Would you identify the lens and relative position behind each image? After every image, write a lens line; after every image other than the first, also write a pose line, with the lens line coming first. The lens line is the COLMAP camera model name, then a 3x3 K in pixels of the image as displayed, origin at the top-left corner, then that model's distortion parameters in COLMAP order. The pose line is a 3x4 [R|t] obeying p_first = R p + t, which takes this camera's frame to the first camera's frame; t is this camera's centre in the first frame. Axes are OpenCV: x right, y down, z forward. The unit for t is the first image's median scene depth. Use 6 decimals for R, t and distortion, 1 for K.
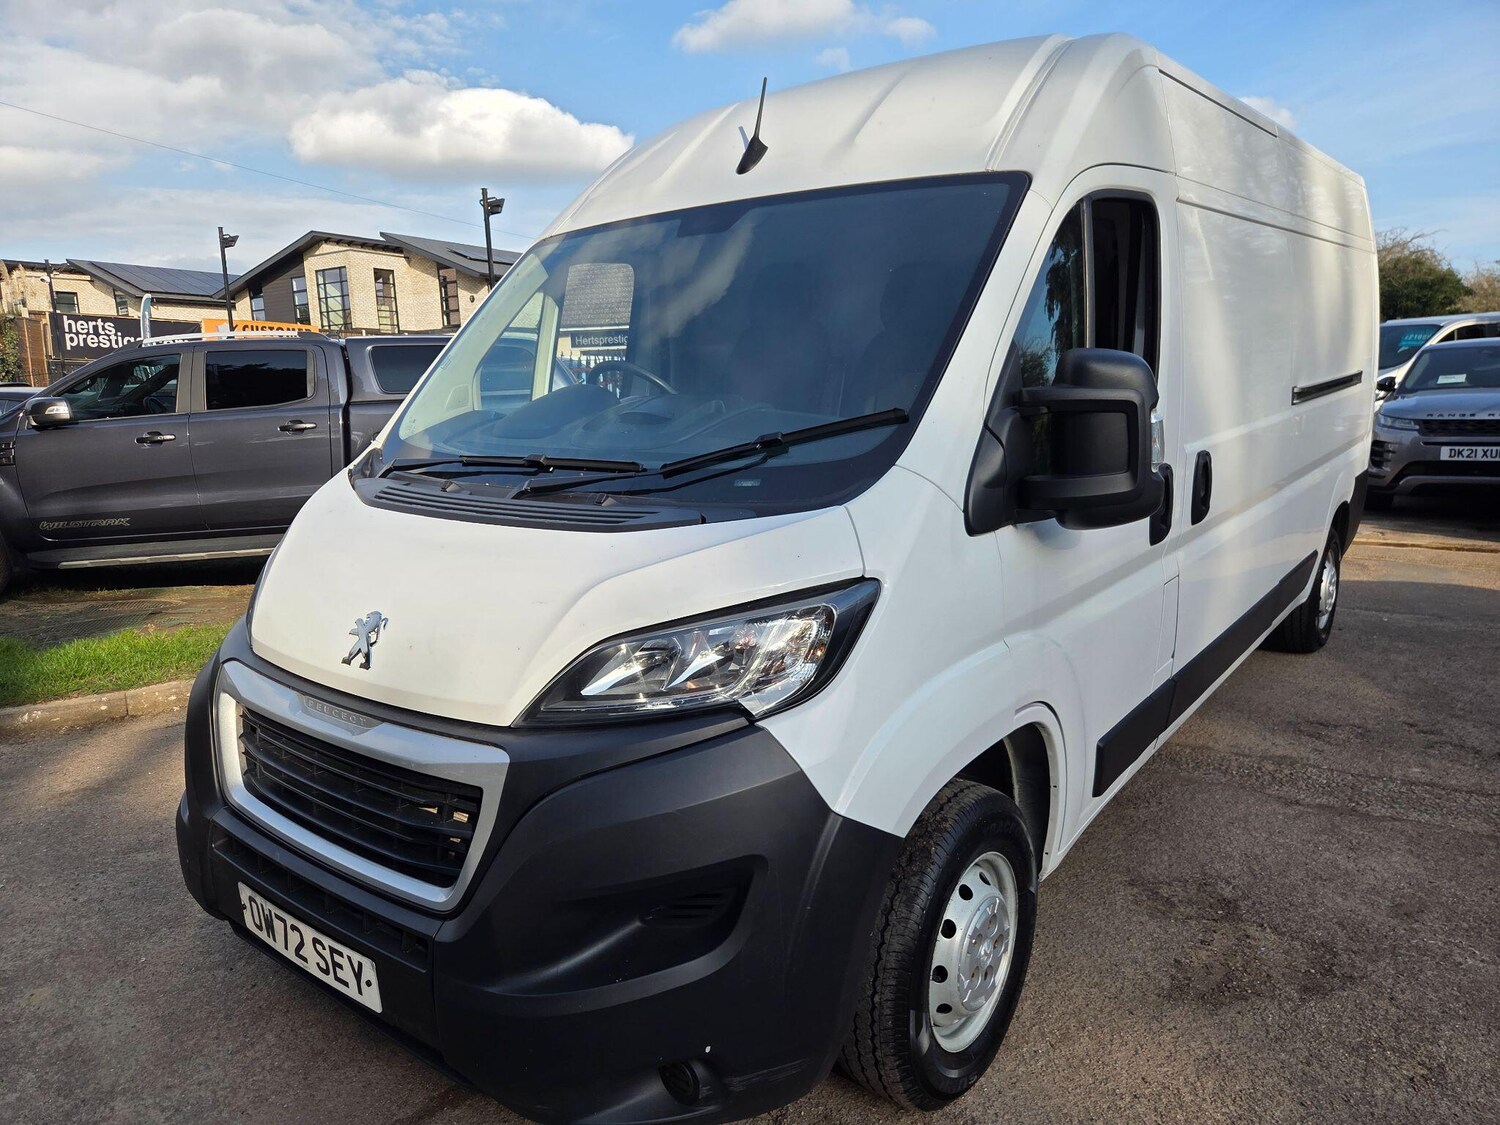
lens RADIAL K [[1002.3, 0, 750.0], [0, 1002.3, 562.5], [0, 0, 1]] dist [0.068013, -0.059507]
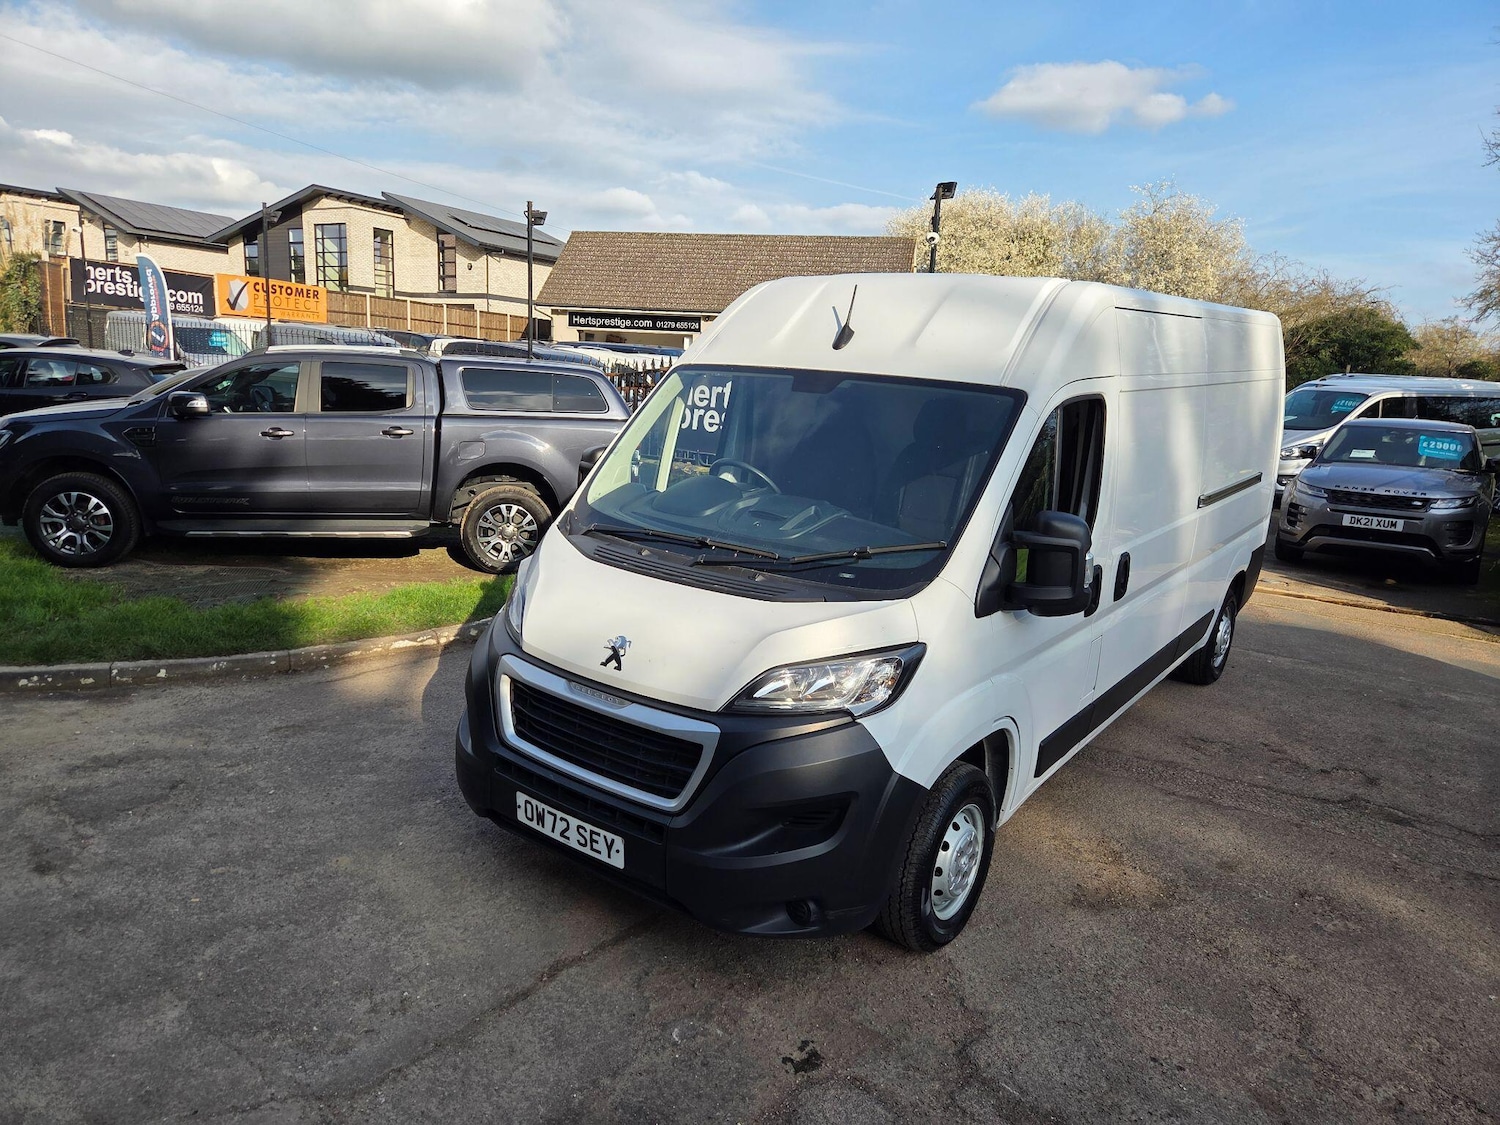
lens RADIAL K [[1002.3, 0, 750.0], [0, 1002.3, 562.5], [0, 0, 1]] dist [0.068013, -0.059507]
pose [[0.996460, 0.074225, 0.039468, -0.211906], [-0.075086, 0.996960, 0.020806, -0.113007], [-0.037804, -0.023696, 0.999004, -0.610632]]
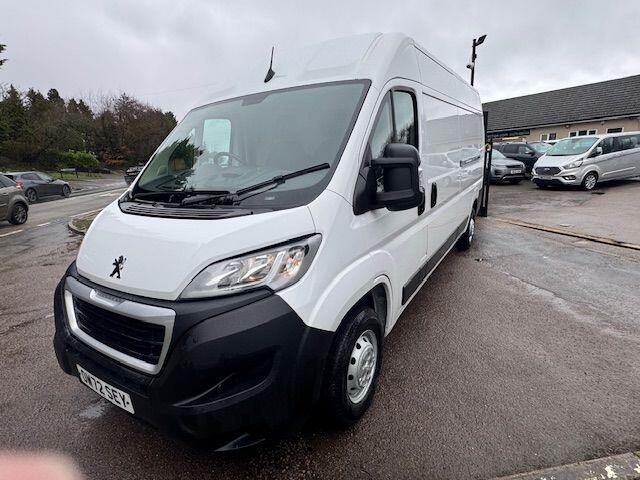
lens RADIAL K [[333.4, 0, 320.0], [0, 333.4, 240.0], [0, 0, 1]] dist [-0.000797, -0.000224]
pose [[0.993516, -0.049378, 0.102414, 0.029310], [0.045077, 0.998019, 0.043896, -0.003826], [-0.104378, -0.038995, 0.993773, 0.120656]]
